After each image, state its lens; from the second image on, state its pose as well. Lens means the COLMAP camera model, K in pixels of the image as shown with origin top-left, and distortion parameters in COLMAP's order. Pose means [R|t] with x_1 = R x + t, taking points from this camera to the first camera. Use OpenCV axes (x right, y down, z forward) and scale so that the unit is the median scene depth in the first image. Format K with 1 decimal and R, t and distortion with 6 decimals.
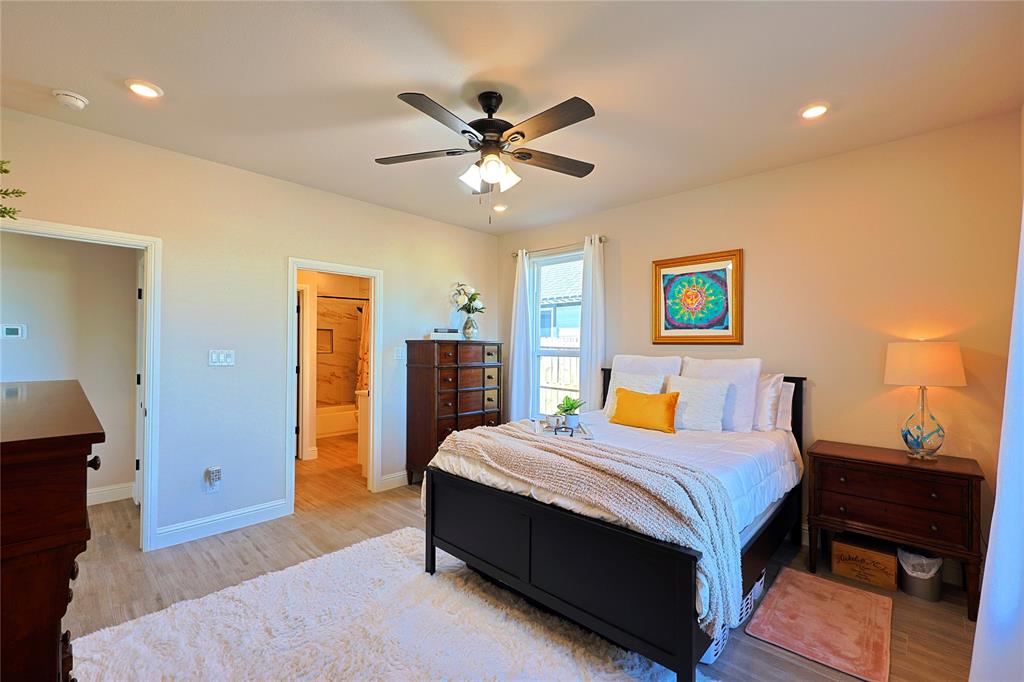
lens RADIAL K [[431.5, 0, 511.4], [0, 431.5, 344.1], [0, 0, 1]] dist [-0.002077, -0.000738]
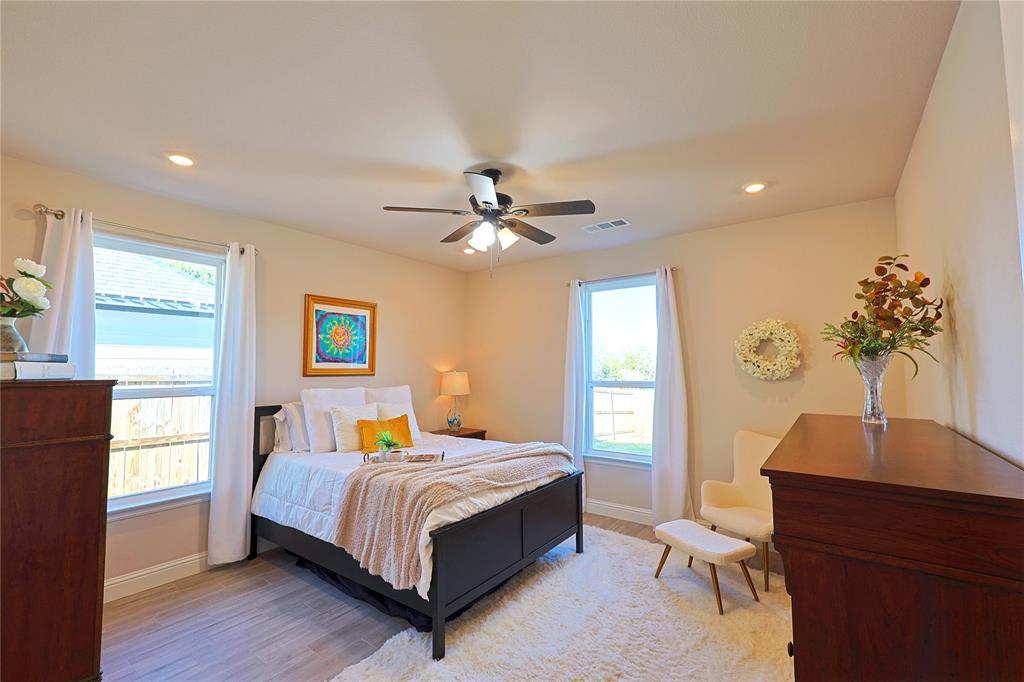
lens RADIAL K [[431.5, 0, 507.6], [0, 431.5, 340.0], [0, 0, 1]] dist [-0.002077, -0.000738]
pose [[-0.110039, 0.058752, 0.992189, -0.779947], [-0.002698, 0.998230, -0.059409, -0.028754], [-0.993924, -0.009215, -0.109686, 0.701717]]
